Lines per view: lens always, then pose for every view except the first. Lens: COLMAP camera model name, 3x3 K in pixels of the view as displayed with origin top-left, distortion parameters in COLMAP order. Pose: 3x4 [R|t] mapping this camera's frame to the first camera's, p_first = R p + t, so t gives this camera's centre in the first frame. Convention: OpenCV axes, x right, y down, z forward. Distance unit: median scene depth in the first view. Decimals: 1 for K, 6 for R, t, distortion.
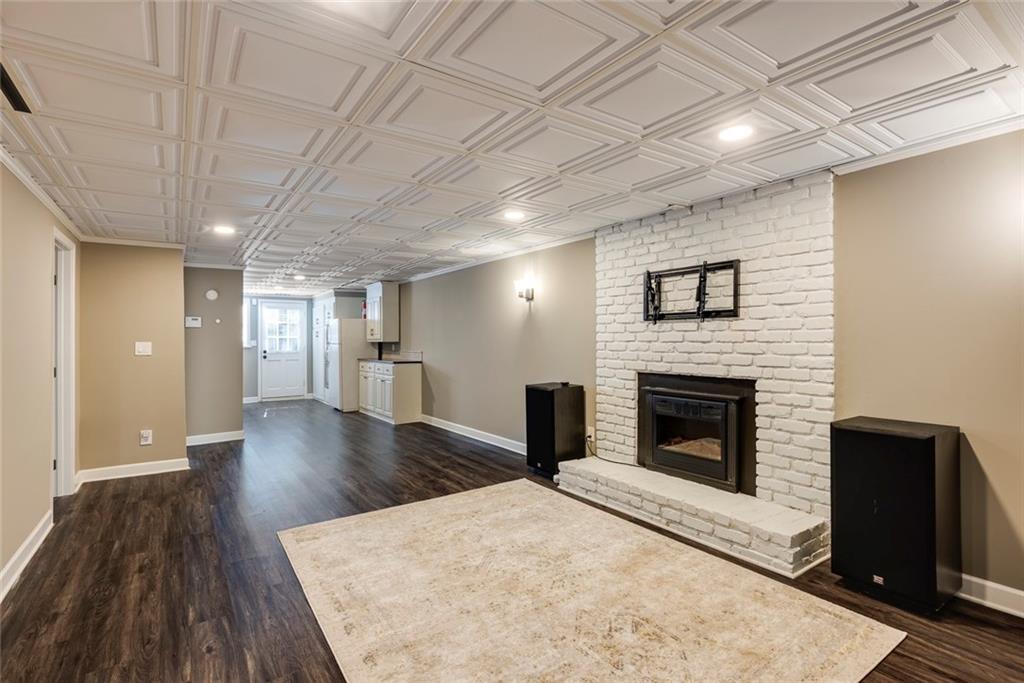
lens RADIAL K [[488.4, 0, 510.1], [0, 488.4, 340.3], [0, 0, 1]] dist [0.012424, 0.000566]
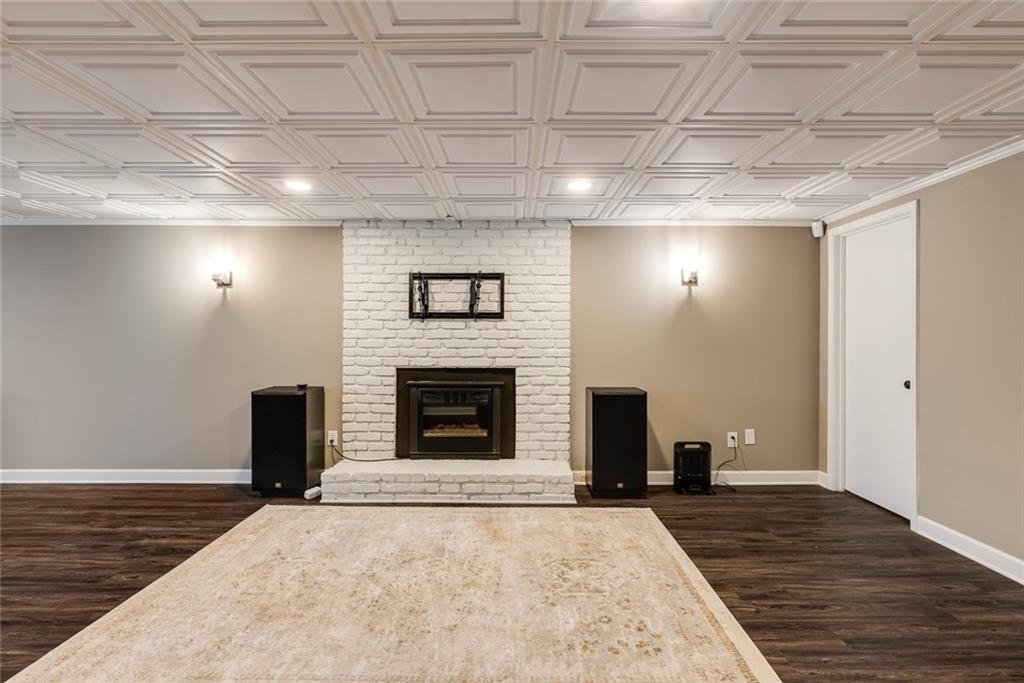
lens RADIAL K [[488.4, 0, 505.8], [0, 488.4, 339.9], [0, 0, 1]] dist [0.012424, 0.000566]
pose [[0.578260, 0.004700, 0.815839, -0.506056], [-0.002202, 0.999989, -0.004200, 0.010771], [-0.815850, 0.000632, 0.578264, 0.246320]]
